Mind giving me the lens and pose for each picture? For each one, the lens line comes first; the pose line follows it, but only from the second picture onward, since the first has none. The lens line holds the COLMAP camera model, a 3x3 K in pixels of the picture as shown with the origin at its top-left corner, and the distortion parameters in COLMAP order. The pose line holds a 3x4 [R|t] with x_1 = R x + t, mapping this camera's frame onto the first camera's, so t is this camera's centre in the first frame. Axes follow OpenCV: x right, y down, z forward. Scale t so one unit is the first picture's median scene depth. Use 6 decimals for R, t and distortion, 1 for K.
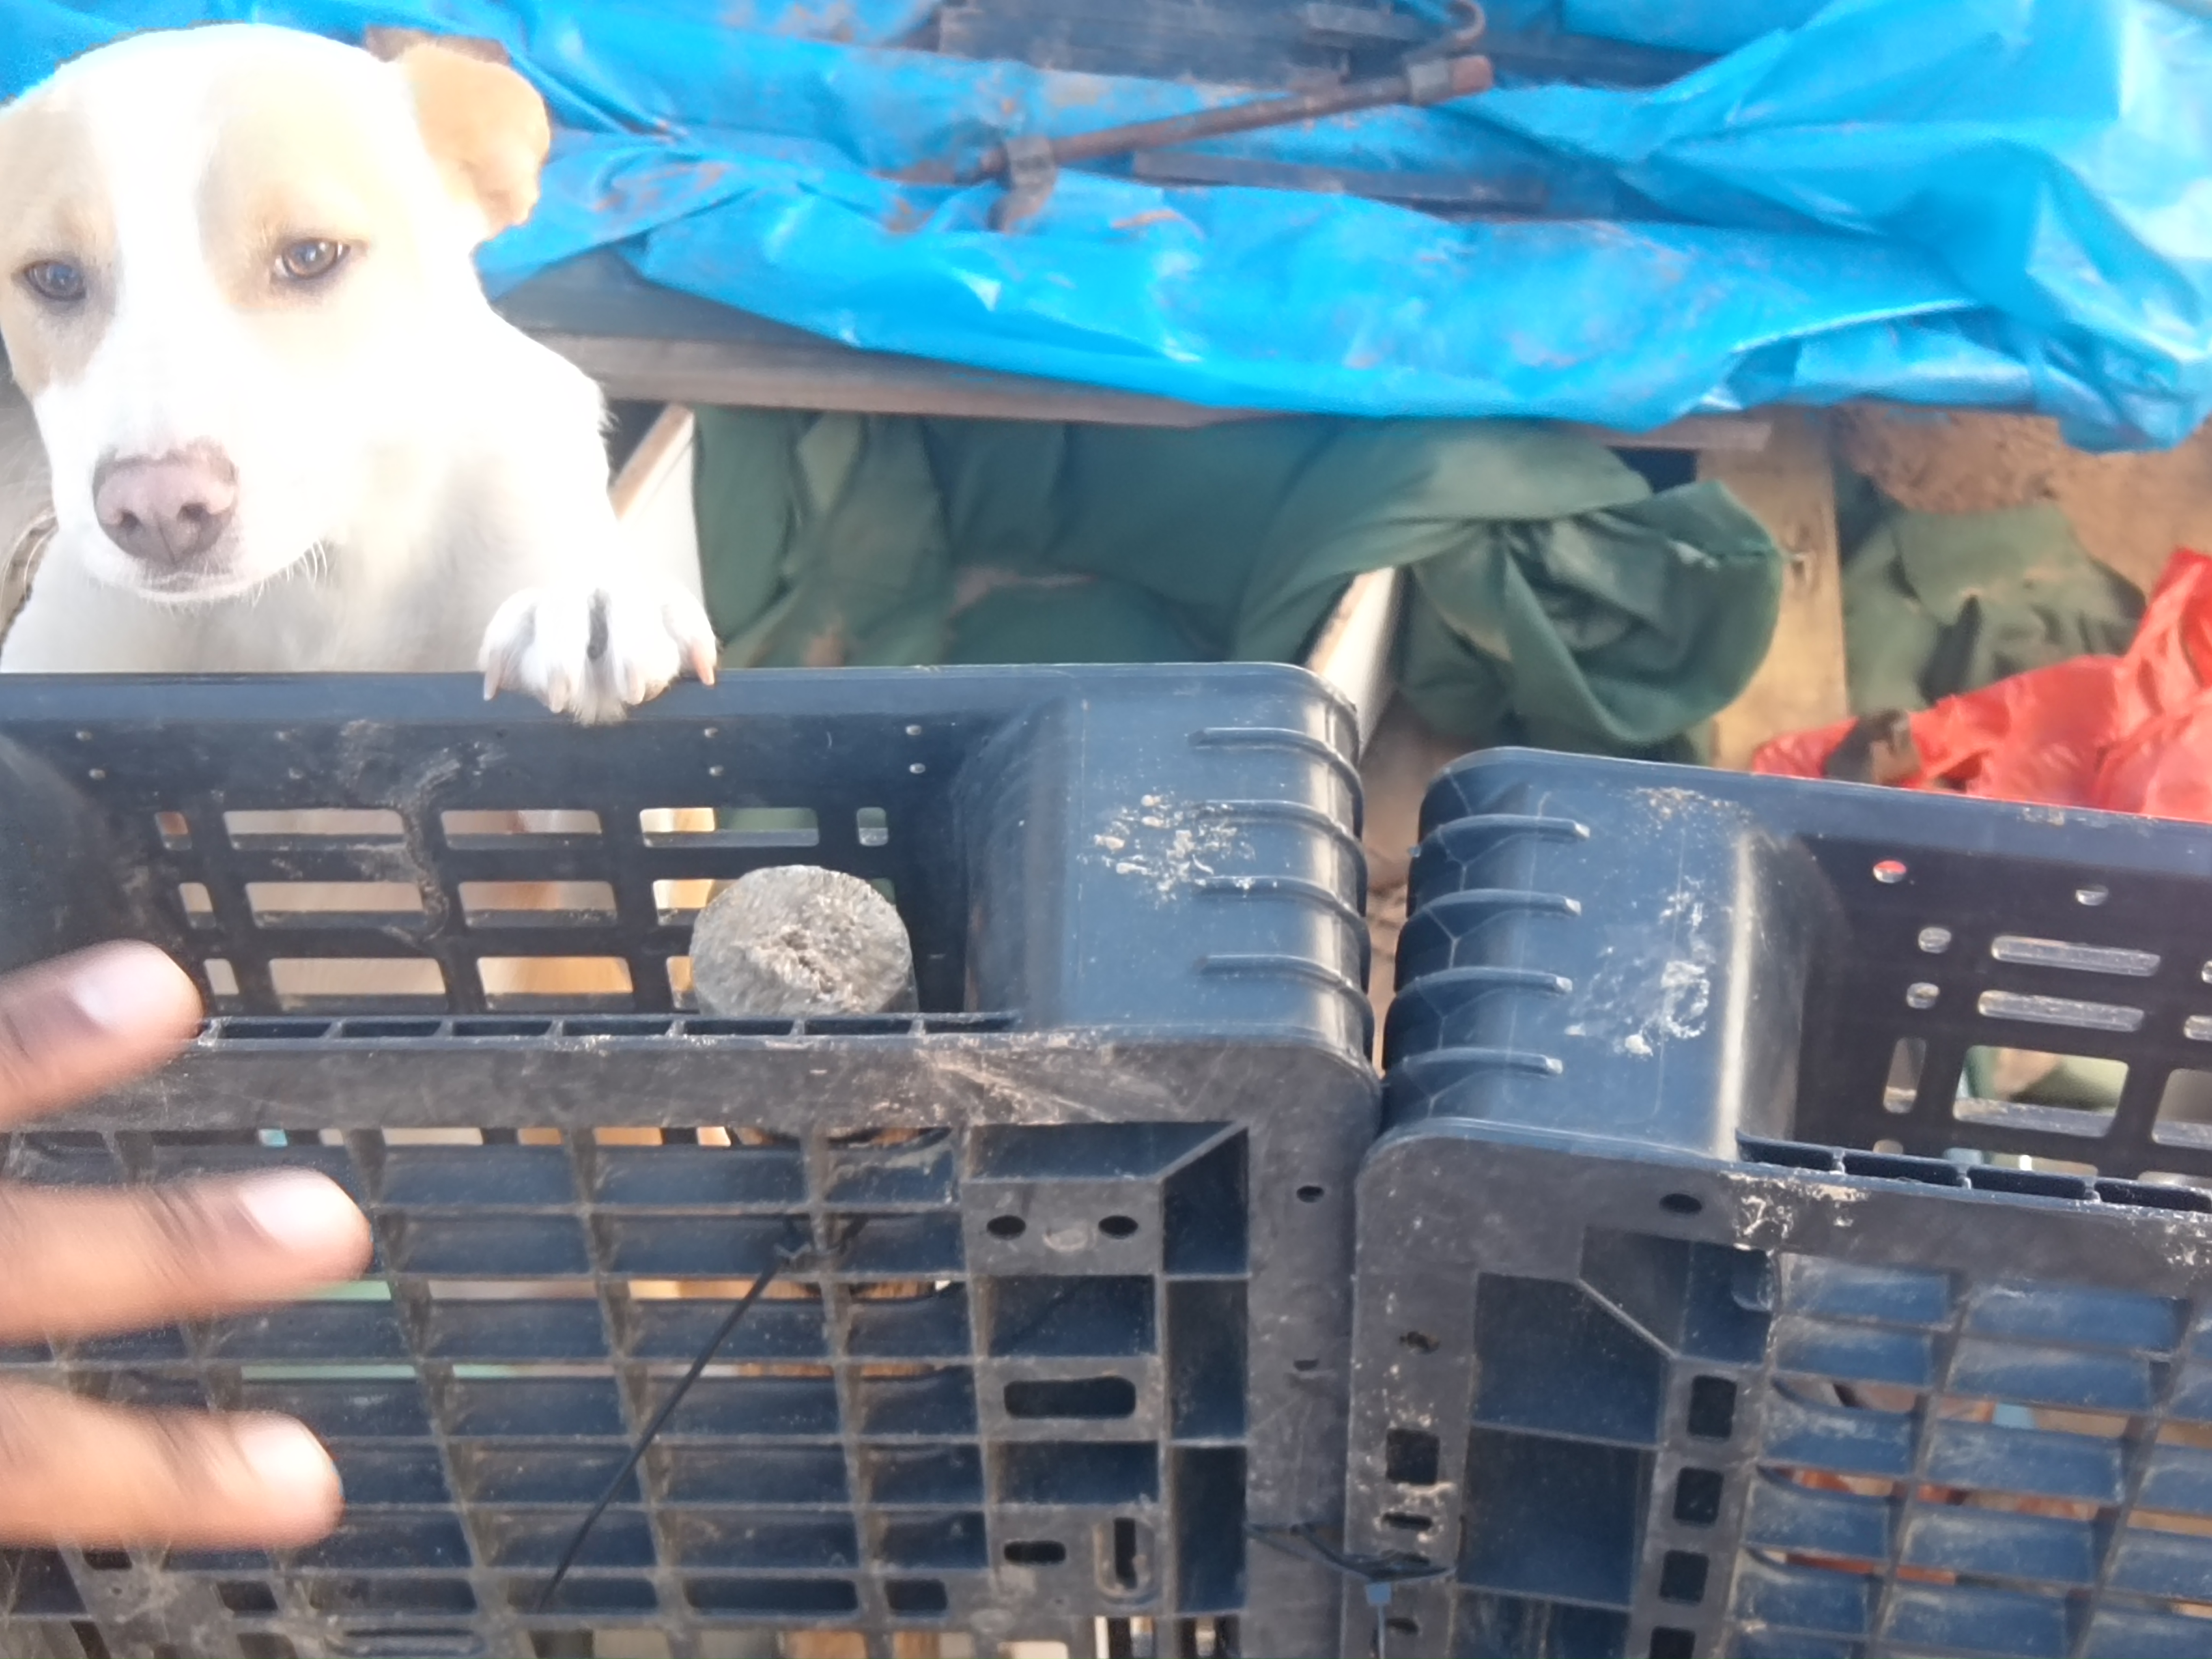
lens RADIAL K [[3563.2, 0, 1128.0], [0, 3563.2, 815.2], [0, 0, 1]] dist [-0.015353, 0.000000]
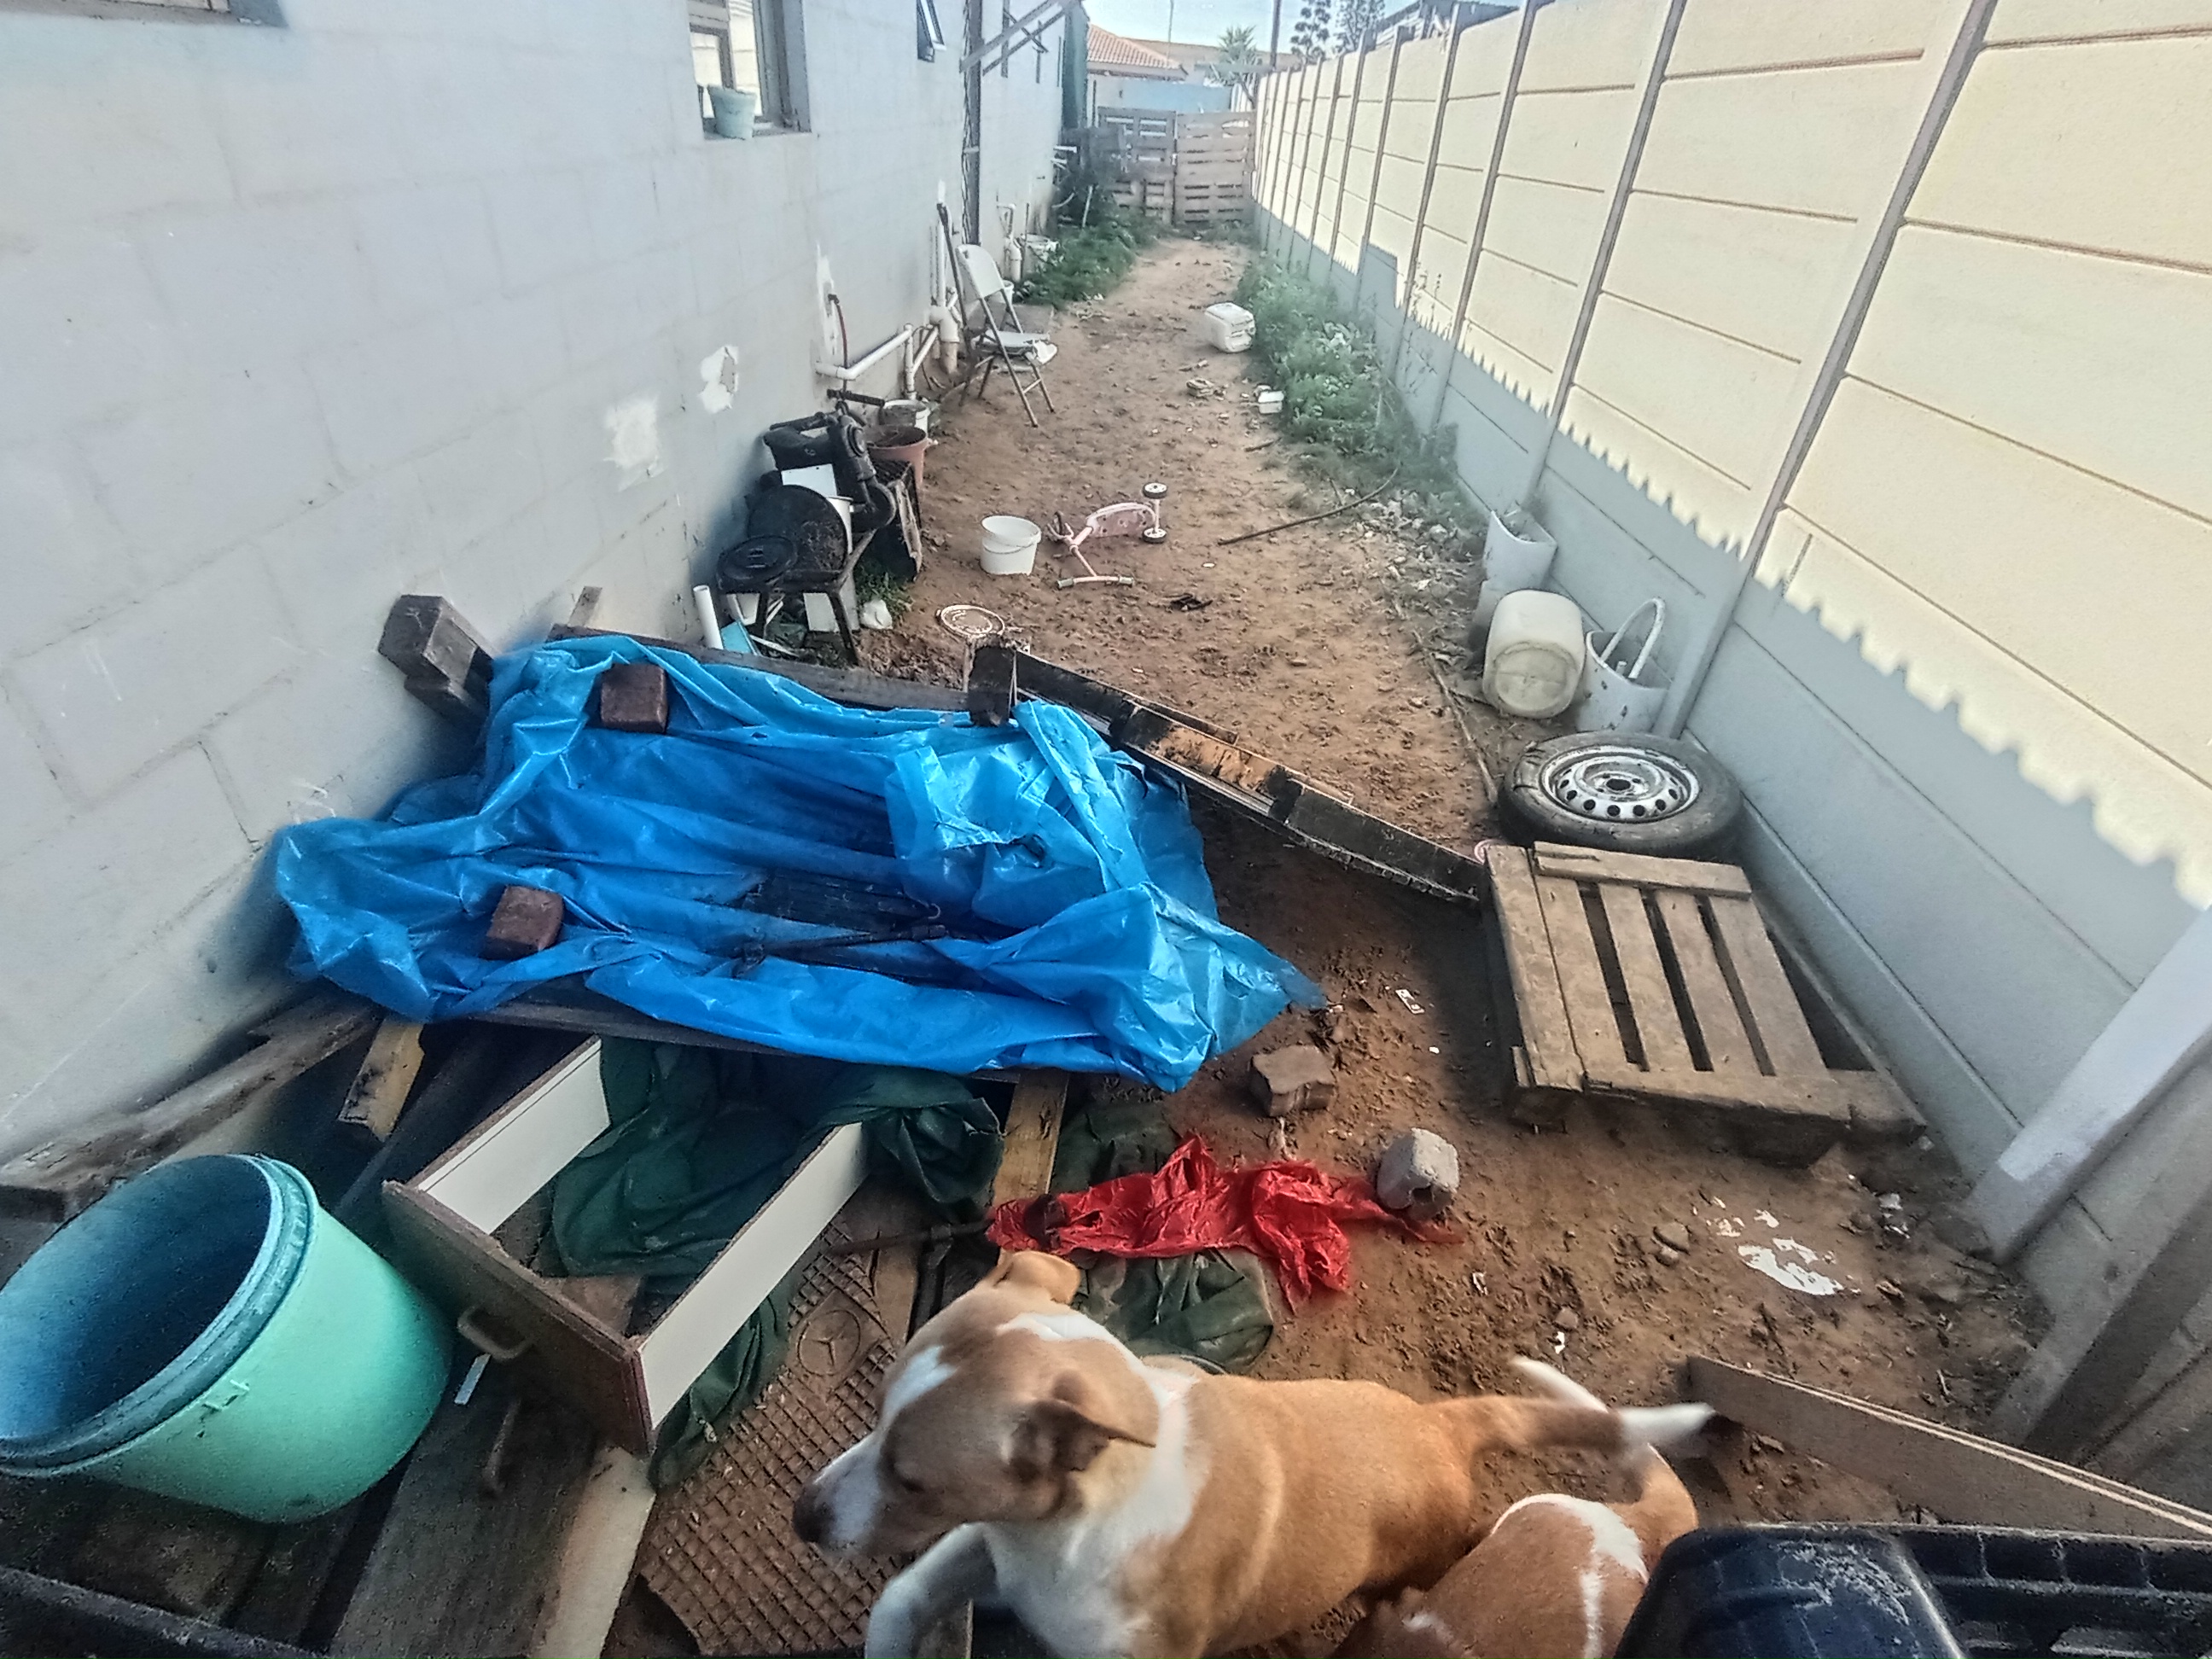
lens RADIAL K [[1050.0, 0, 1118.4], [0, 1050.0, 824.8], [0, 0, 1]] dist [-0.012501, 0.003275]
pose [[0.996642, 0.079878, 0.017998, 0.225145], [-0.072055, 0.959998, -0.270576, -0.082378], [-0.038891, 0.268370, 0.962530, 0.203438]]
